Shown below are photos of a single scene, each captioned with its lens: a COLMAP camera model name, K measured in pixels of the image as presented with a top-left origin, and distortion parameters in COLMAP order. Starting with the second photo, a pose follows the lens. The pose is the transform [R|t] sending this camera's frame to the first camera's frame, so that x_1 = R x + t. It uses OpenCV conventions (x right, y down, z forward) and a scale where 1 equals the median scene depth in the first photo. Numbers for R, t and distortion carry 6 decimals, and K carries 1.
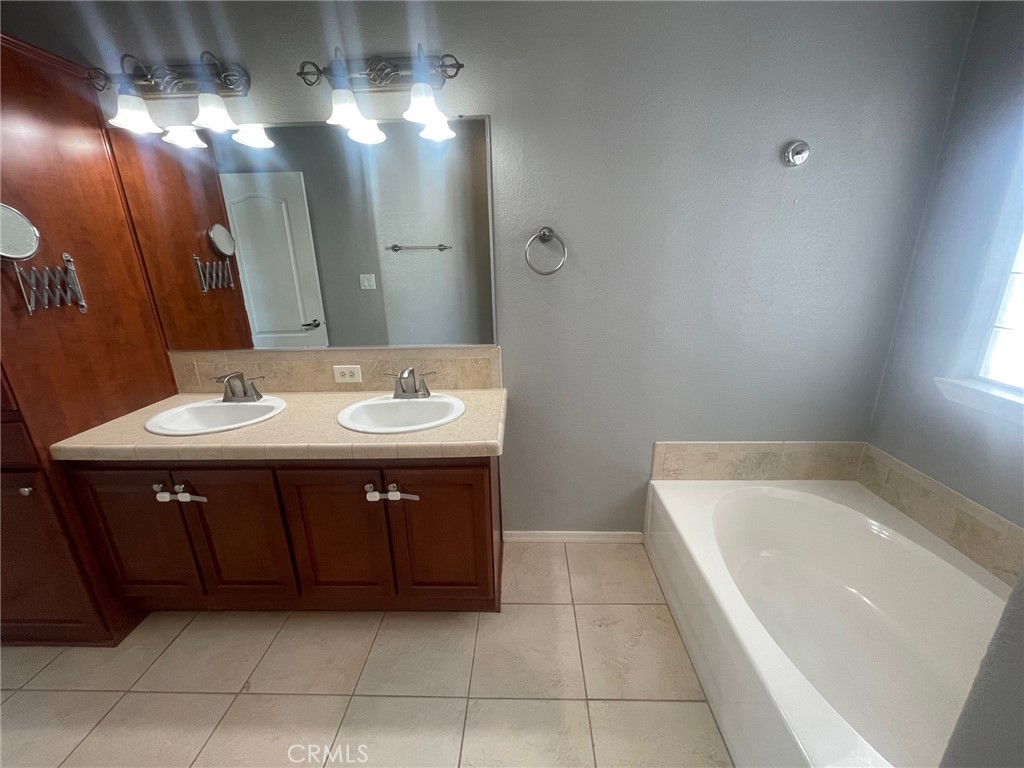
lens RADIAL K [[411.5, 0, 512.0], [0, 411.5, 382.2], [0, 0, 1]] dist [-0.002536, 0.000460]
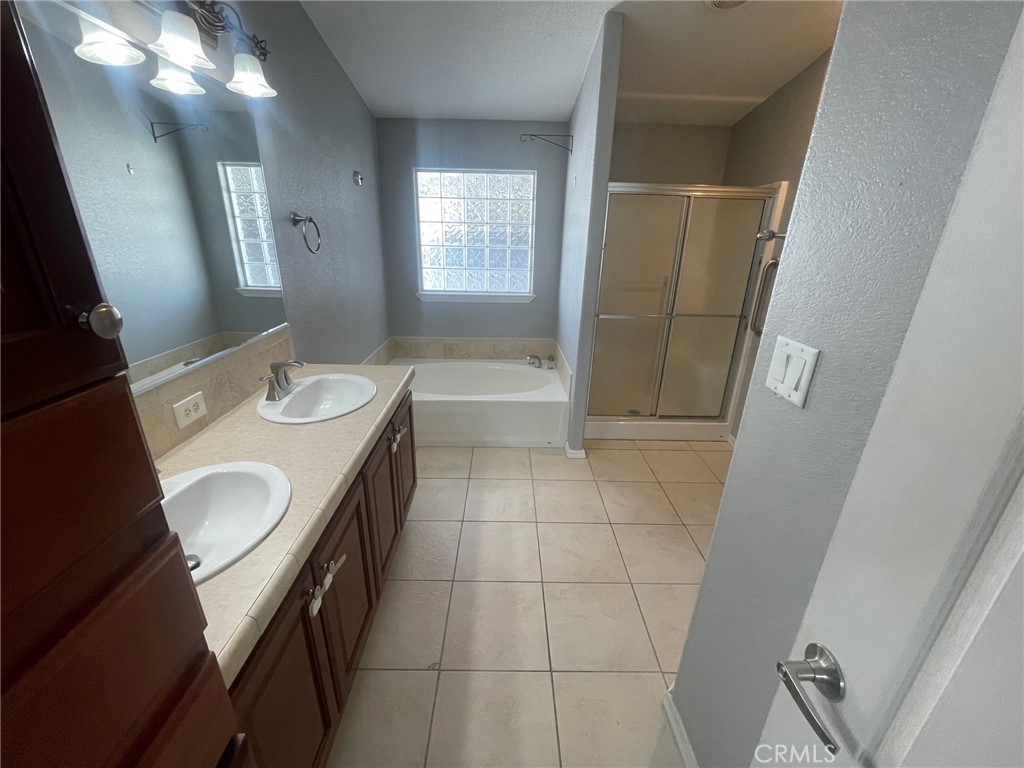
lens RADIAL K [[411.5, 0, 510.4], [0, 411.5, 382.1], [0, 0, 1]] dist [-0.002536, 0.000460]
pose [[-0.036203, -0.330285, 0.943187, -1.264385], [0.278355, 0.903122, 0.326939, -0.165327], [-0.959796, 0.274377, 0.059241, 0.507775]]
